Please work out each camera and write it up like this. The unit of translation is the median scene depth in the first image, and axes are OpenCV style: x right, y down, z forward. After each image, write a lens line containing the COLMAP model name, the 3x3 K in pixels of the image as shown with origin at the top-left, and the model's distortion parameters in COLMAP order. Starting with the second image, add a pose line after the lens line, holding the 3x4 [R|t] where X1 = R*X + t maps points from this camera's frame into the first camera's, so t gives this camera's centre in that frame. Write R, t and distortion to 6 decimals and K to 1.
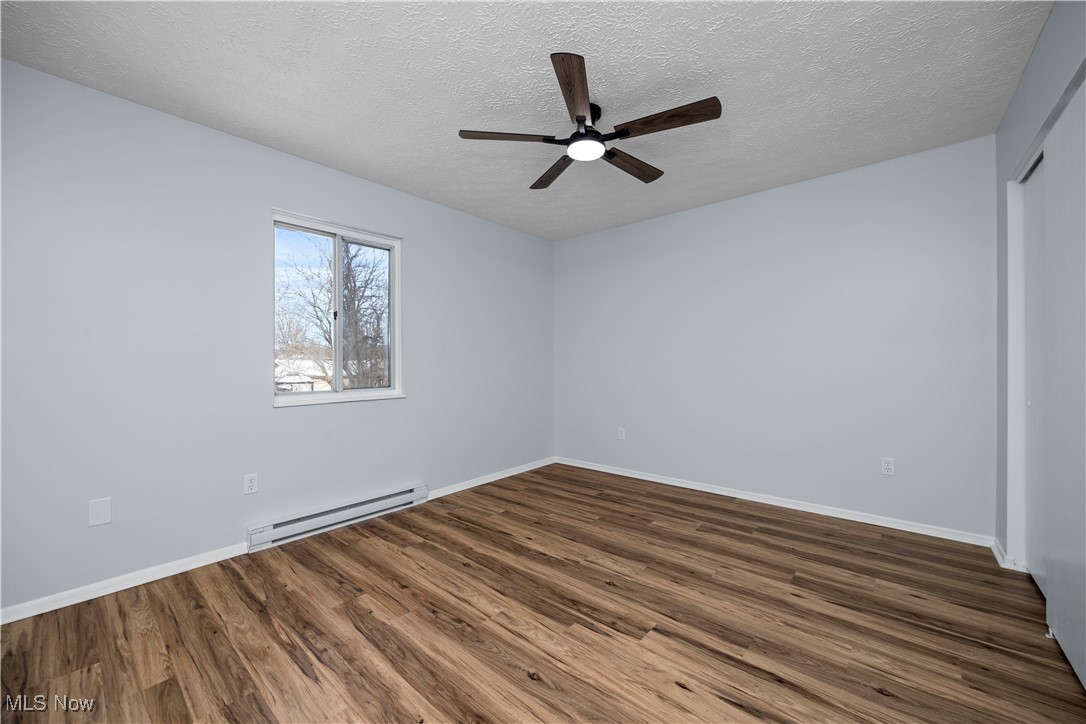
lens RADIAL K [[432.2, 0, 540.1], [0, 432.2, 364.6], [0, 0, 1]] dist [-0.001401, -0.000300]
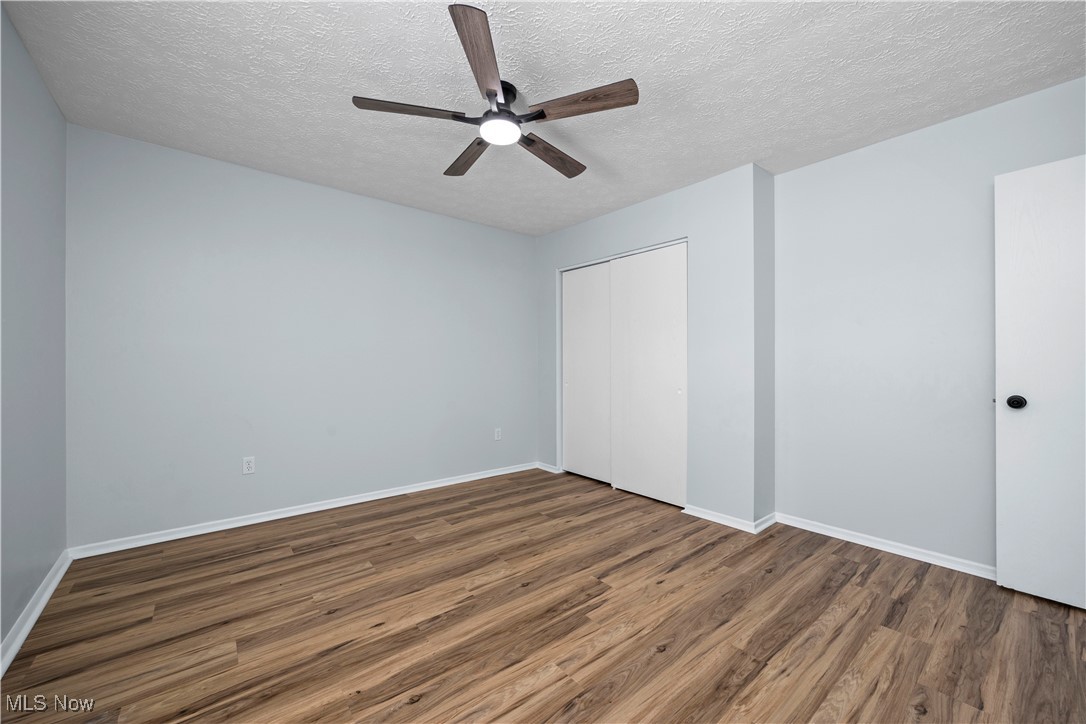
lens RADIAL K [[432.2, 0, 540.1], [0, 432.2, 364.6], [0, 0, 1]] dist [-0.001401, -0.000300]
pose [[0.139747, 0.002683, 0.990184, -0.725859], [0.002540, 0.999992, -0.003068, 0.001845], [-0.990184, 0.002944, 0.139739, 0.728892]]
